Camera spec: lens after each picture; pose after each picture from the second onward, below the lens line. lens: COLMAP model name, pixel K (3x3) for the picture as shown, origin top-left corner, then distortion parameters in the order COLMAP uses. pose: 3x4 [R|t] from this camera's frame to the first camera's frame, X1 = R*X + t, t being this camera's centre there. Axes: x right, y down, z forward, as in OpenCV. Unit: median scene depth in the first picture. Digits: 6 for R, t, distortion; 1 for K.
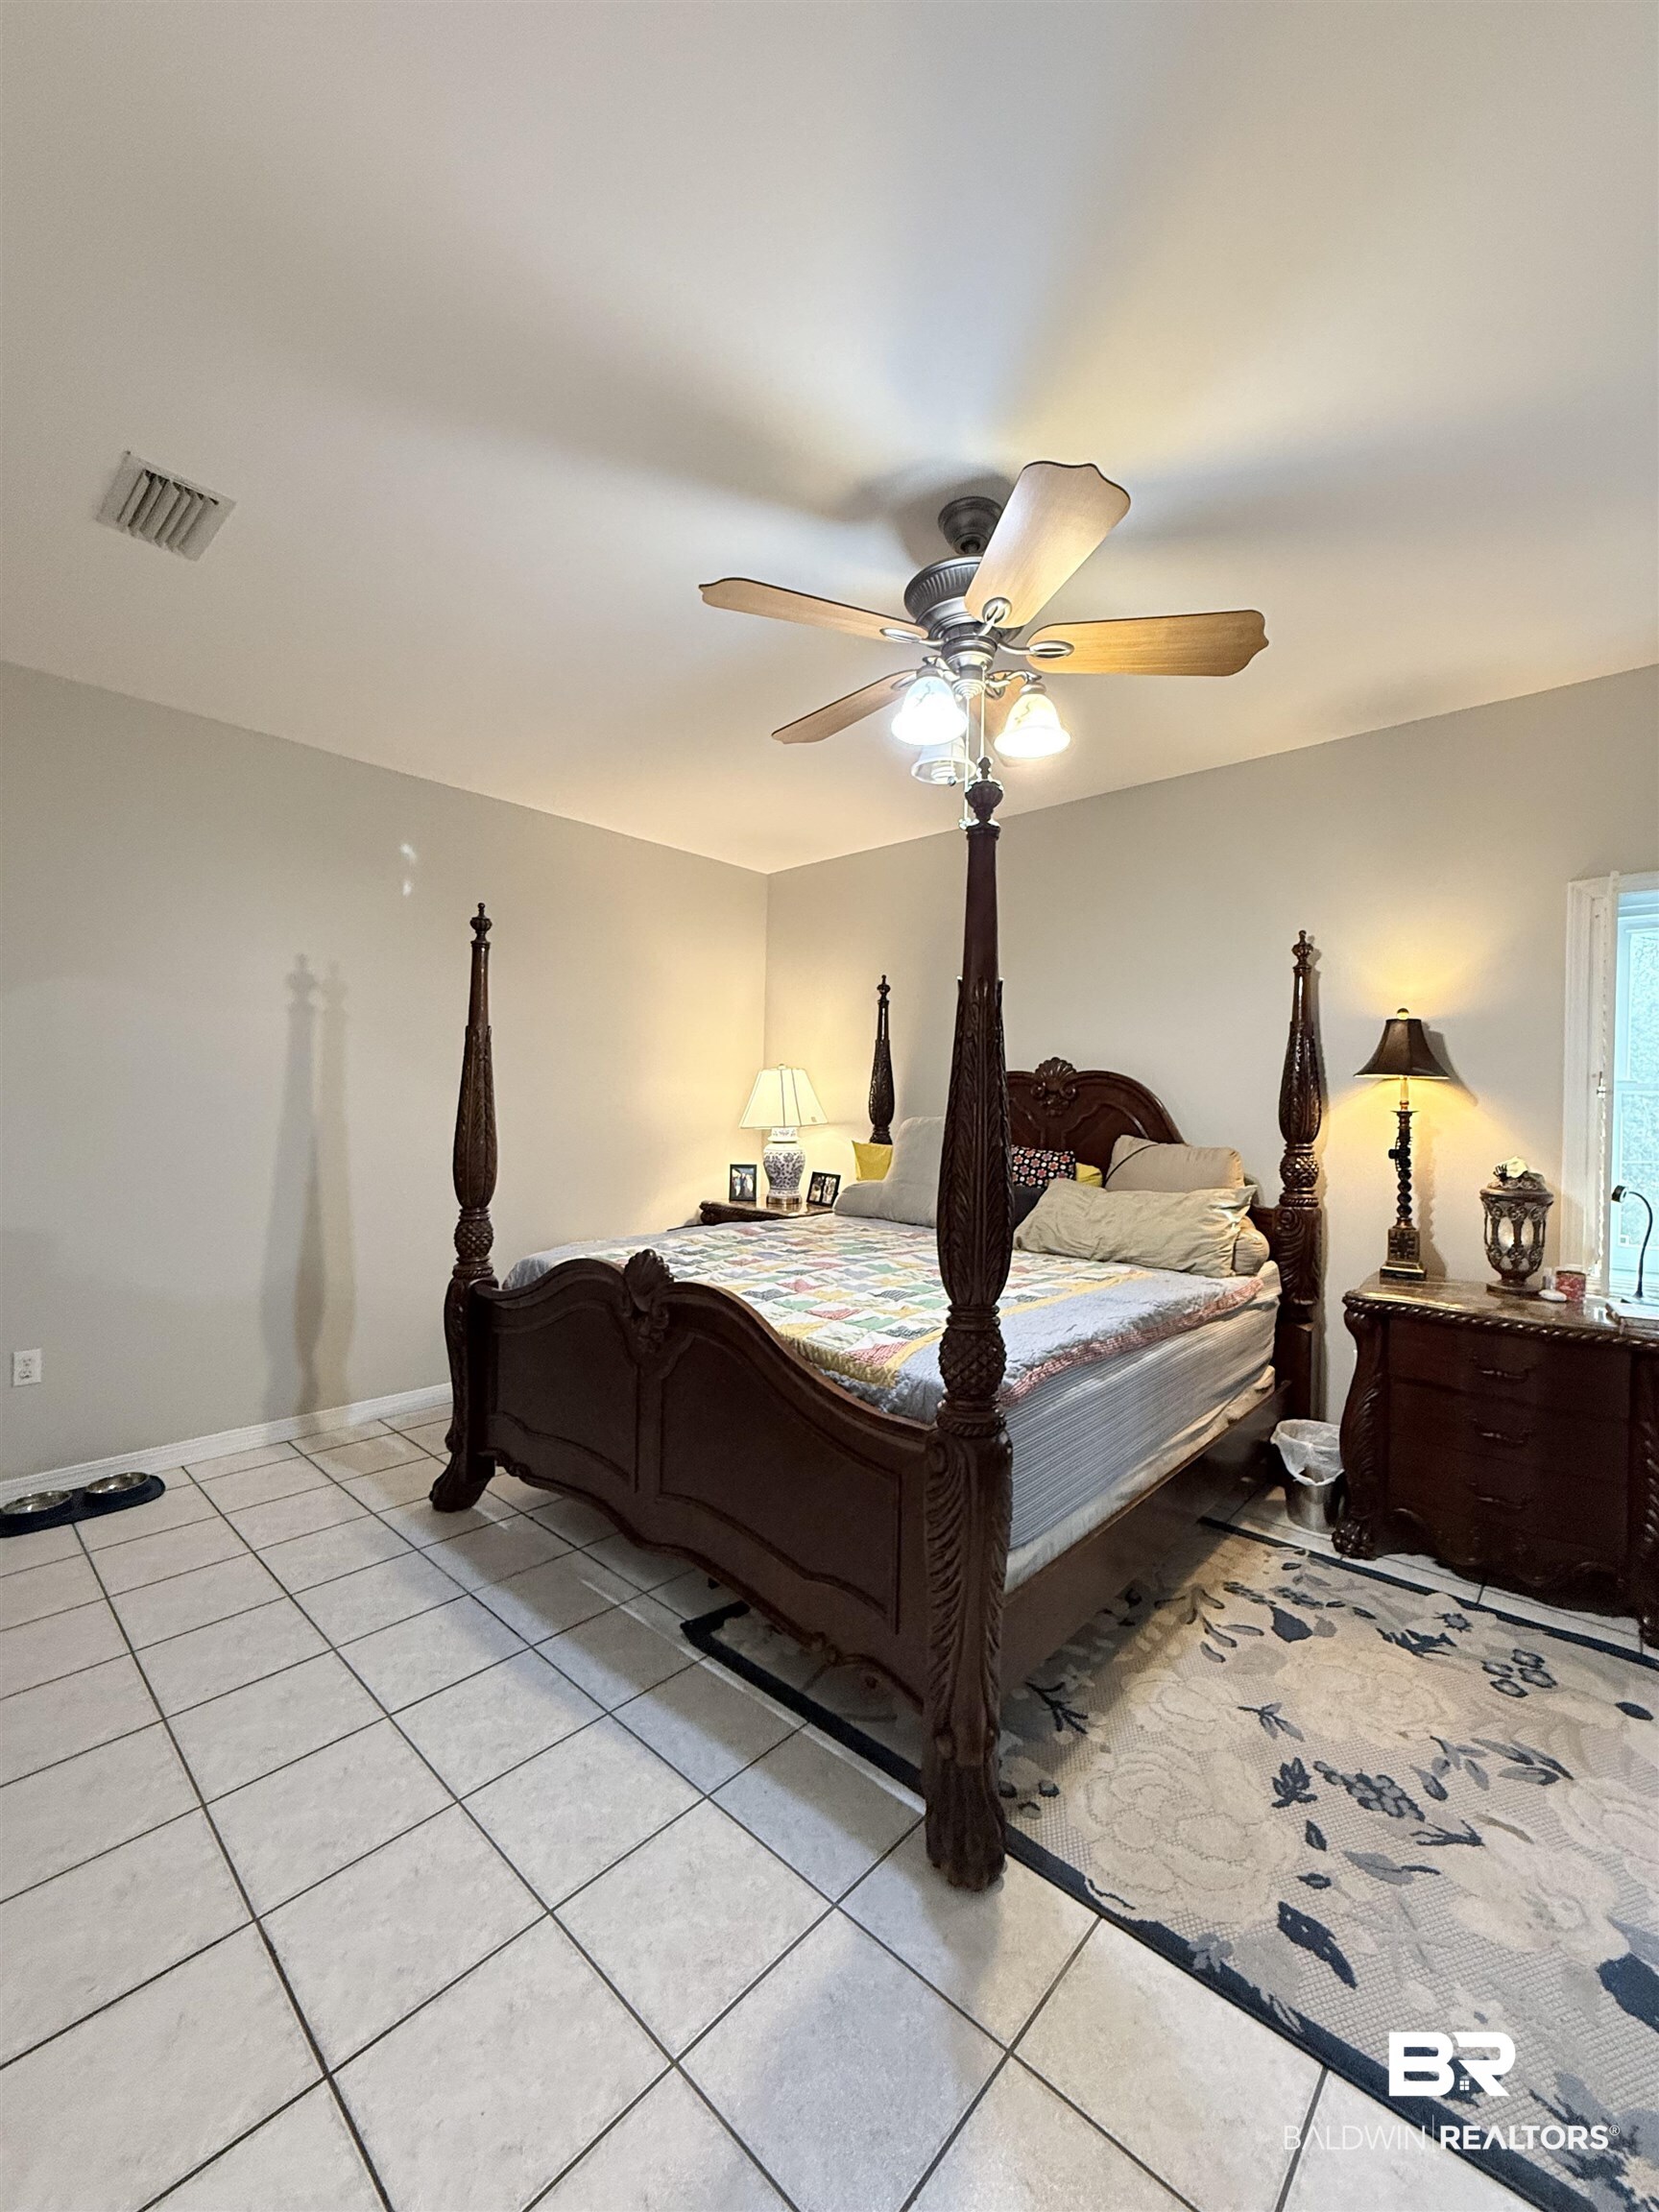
lens RADIAL K [[880.4, 0, 828.9], [0, 880.4, 1103.6], [0, 0, 1]] dist [-0.000584, -0.000067]
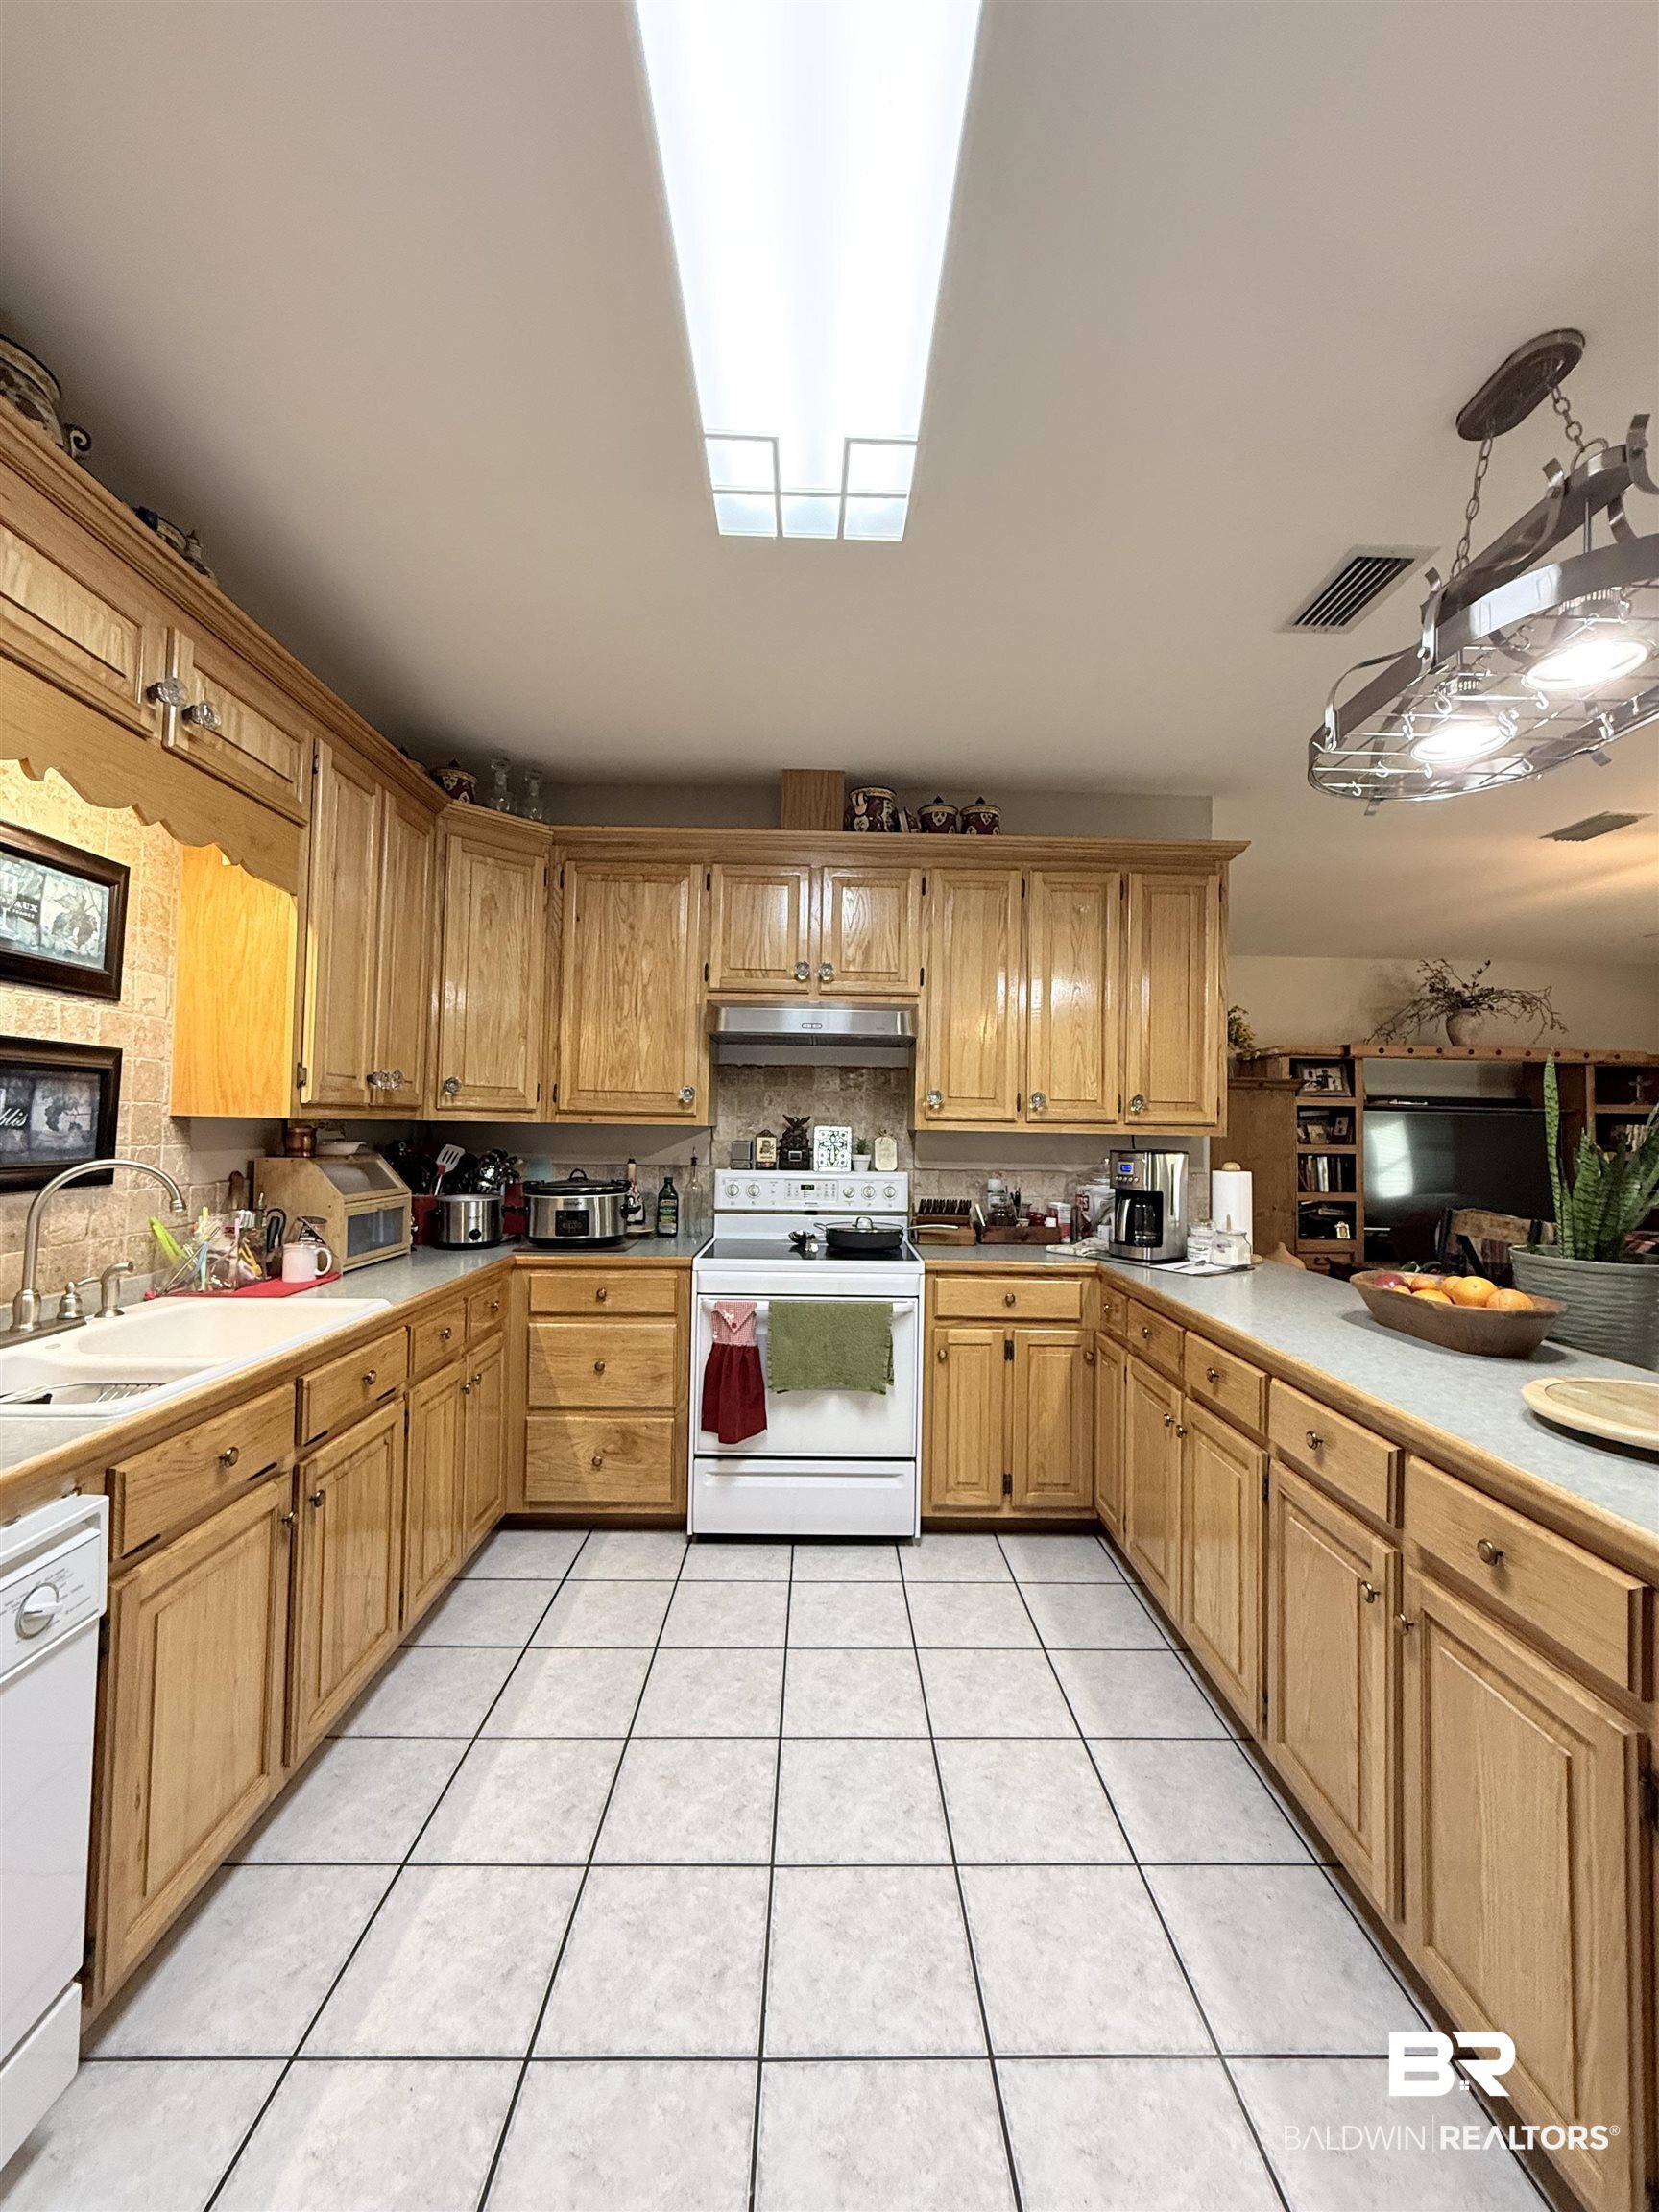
lens RADIAL K [[880.4, 0, 833.8], [0, 880.4, 1102.5], [0, 0, 1]] dist [-0.000584, -0.000067]
pose [[0.723754, 0.024691, 0.689617, -0.487737], [-0.006887, 0.999568, -0.028561, -0.001418], [-0.690024, 0.015922, 0.723611, 0.167580]]
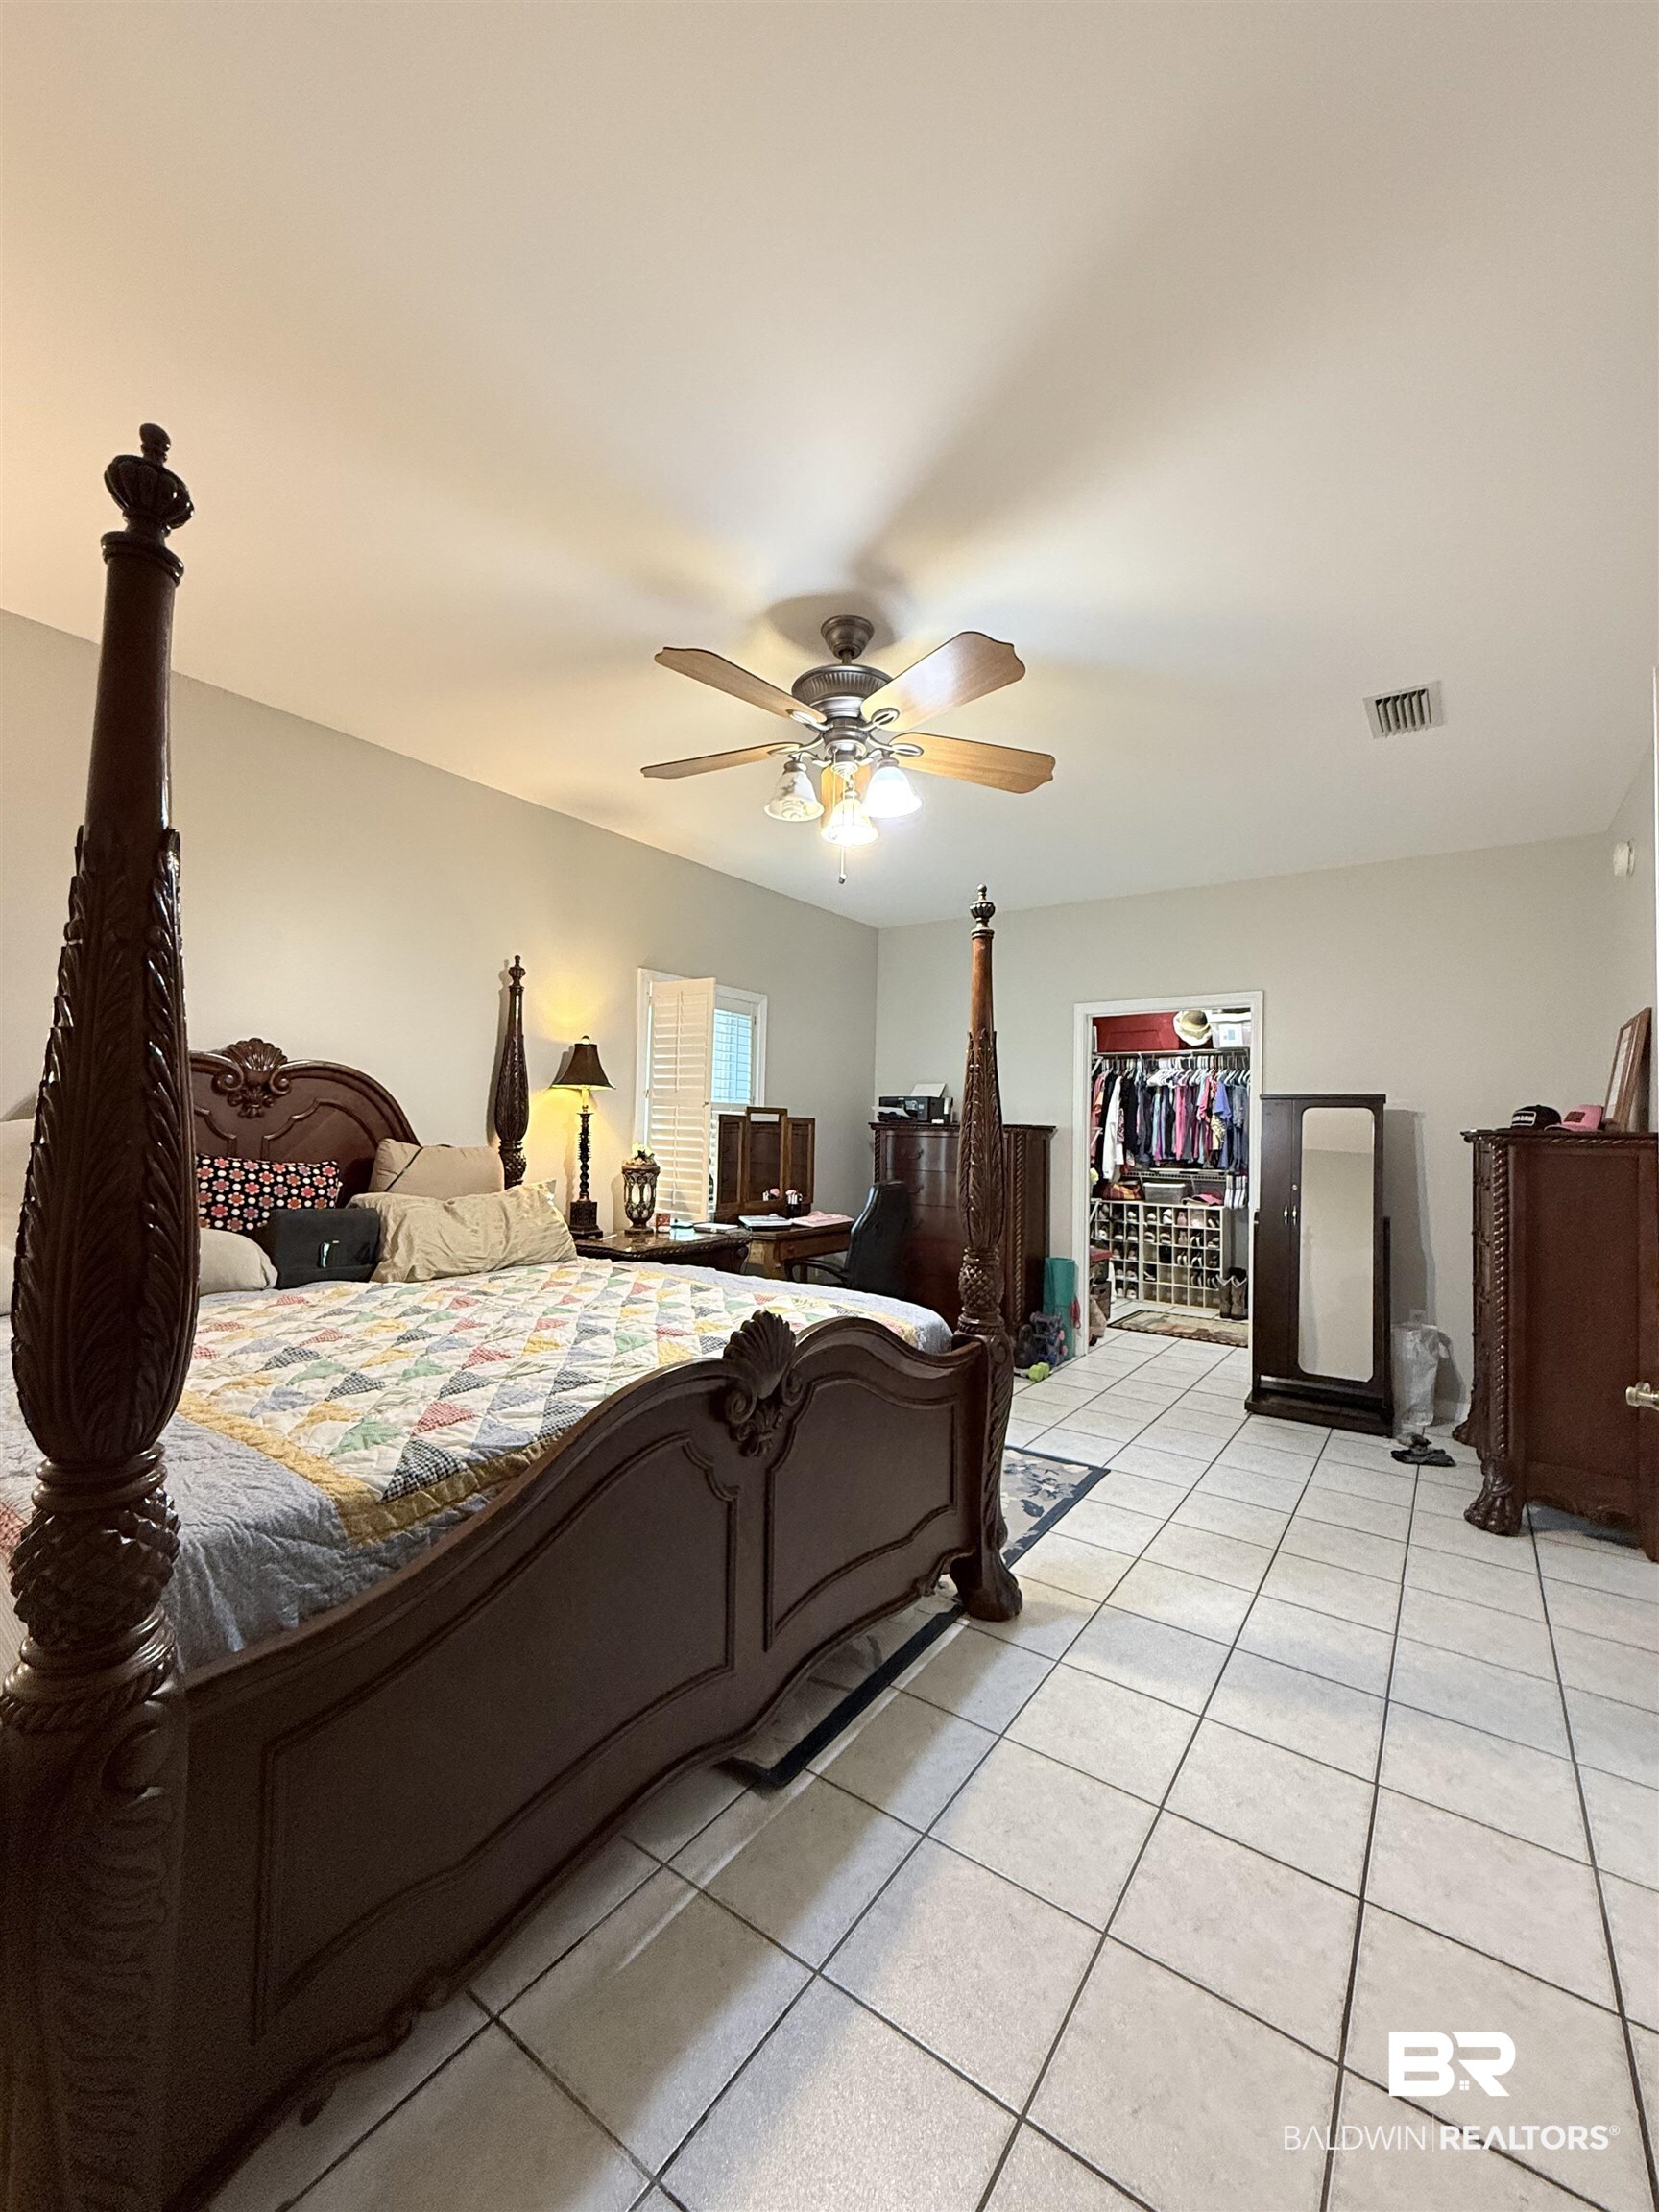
lens RADIAL K [[880.4, 0, 827.6], [0, 880.4, 1104.2], [0, 0, 1]] dist [-0.000584, -0.000067]
pose [[-0.118716, 0.006657, 0.992906, -0.789591], [-0.019044, 0.999778, -0.008980, -0.000378], [-0.992746, -0.019975, -0.118563, 0.878647]]
